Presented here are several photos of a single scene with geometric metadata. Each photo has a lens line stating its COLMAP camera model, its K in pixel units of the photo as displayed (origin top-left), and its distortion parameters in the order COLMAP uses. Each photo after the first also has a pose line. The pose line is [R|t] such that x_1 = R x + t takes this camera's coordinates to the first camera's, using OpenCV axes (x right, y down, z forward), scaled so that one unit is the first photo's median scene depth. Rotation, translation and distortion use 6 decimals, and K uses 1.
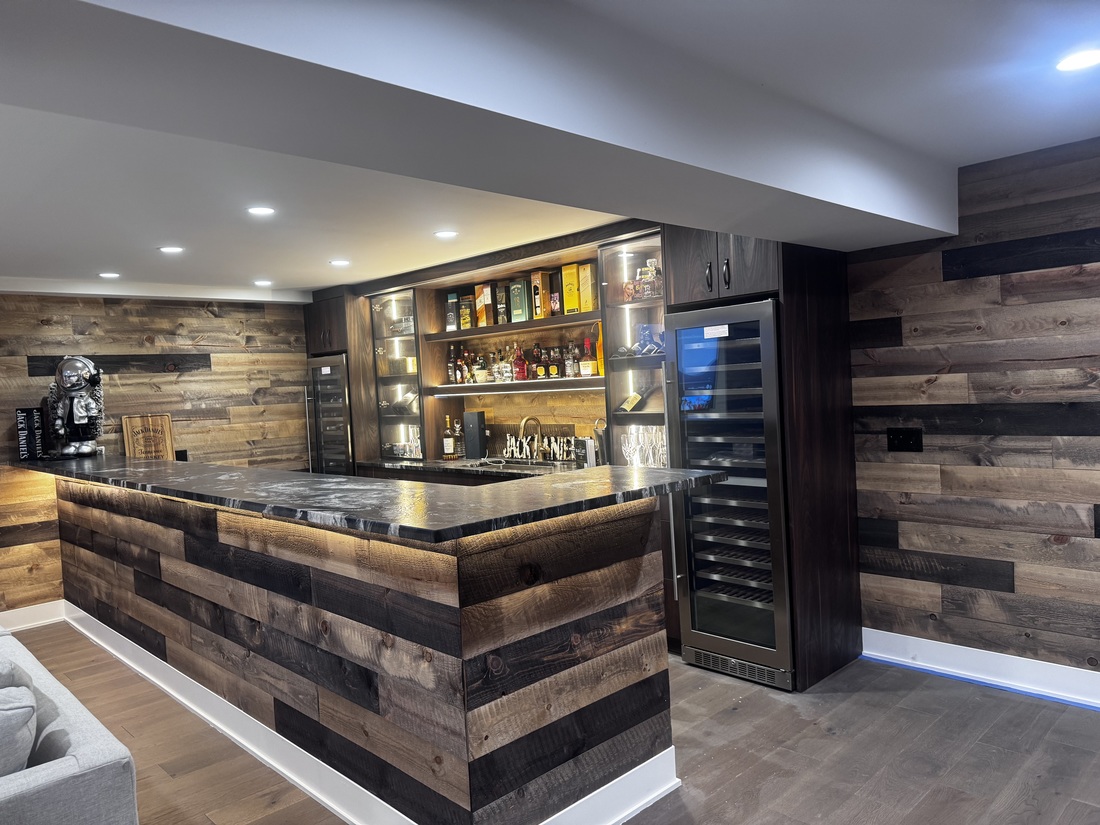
lens RADIAL K [[776.3, 0, 553.0], [0, 776.3, 414.4], [0, 0, 1]] dist [0.049902, -0.037970]
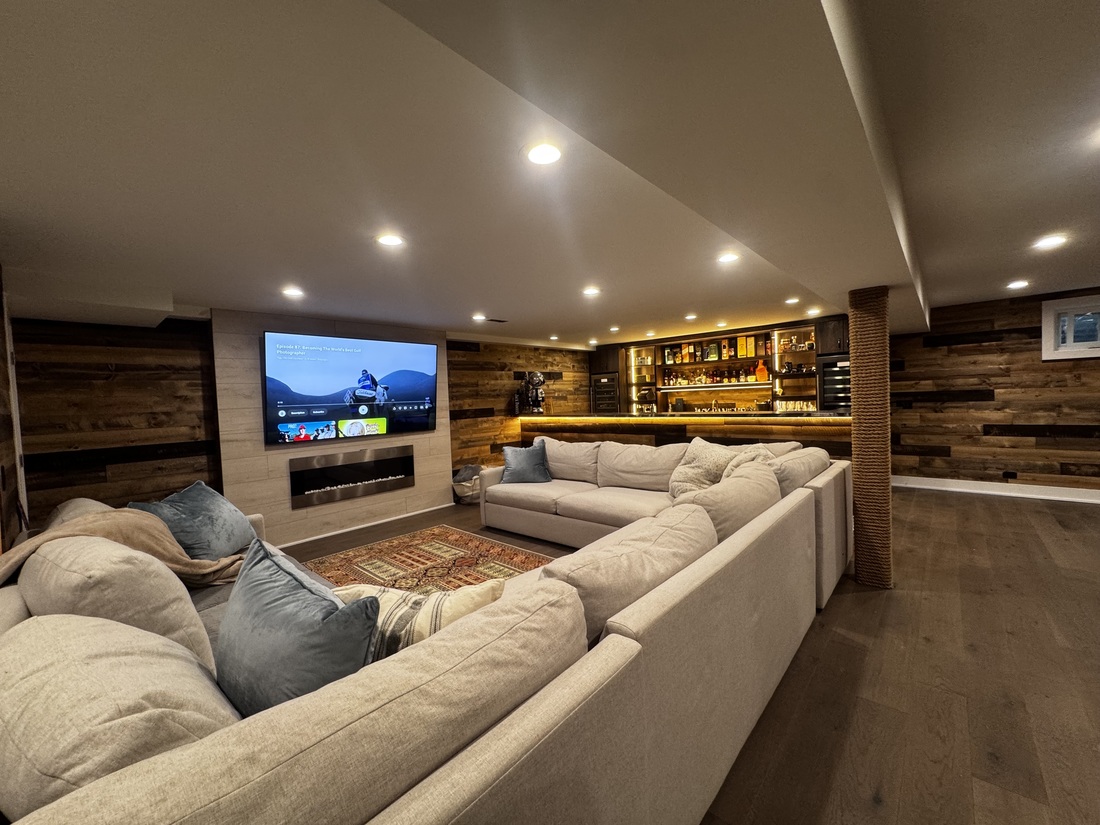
lens RADIAL K [[439.2, 0, 544.3], [0, 439.2, 413.9], [0, 0, 1]] dist [-0.010595, 0.000335]
pose [[0.998938, 0.009195, 0.045143, -0.650940], [-0.009035, 0.999952, -0.003740, 0.060327], [-0.045175, 0.003328, 0.998974, -0.349075]]
